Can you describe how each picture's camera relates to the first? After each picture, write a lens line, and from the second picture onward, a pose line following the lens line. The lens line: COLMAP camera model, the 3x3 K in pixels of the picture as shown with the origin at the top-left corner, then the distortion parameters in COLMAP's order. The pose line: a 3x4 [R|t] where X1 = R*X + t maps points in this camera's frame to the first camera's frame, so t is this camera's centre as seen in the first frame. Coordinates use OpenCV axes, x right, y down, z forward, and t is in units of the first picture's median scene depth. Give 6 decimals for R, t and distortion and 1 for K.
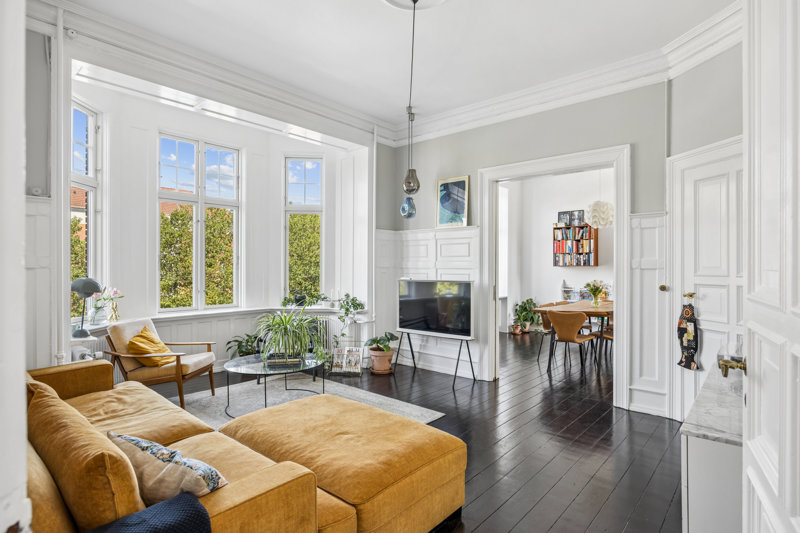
lens RADIAL K [[409.7, 0, 400.0], [0, 409.7, 266.5], [0, 0, 1]] dist [-0.002026, 0.000151]
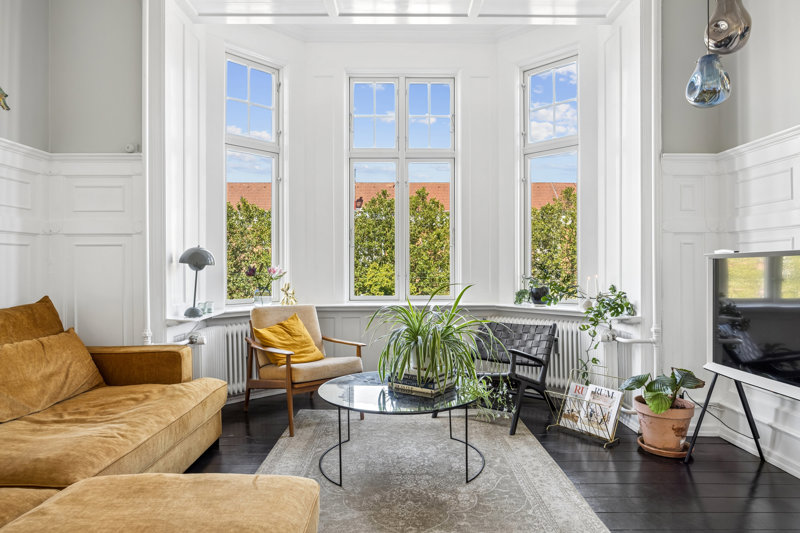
lens RADIAL K [[477.4, 0, 400.0], [0, 477.4, 266.5], [0, 0, 1]] dist [-0.004141, 0.000189]
pose [[0.678620, -0.005629, -0.734468, 0.149166], [0.005320, 0.999982, -0.002748, 0.043699], [0.734470, -0.002042, 0.678638, 0.389243]]
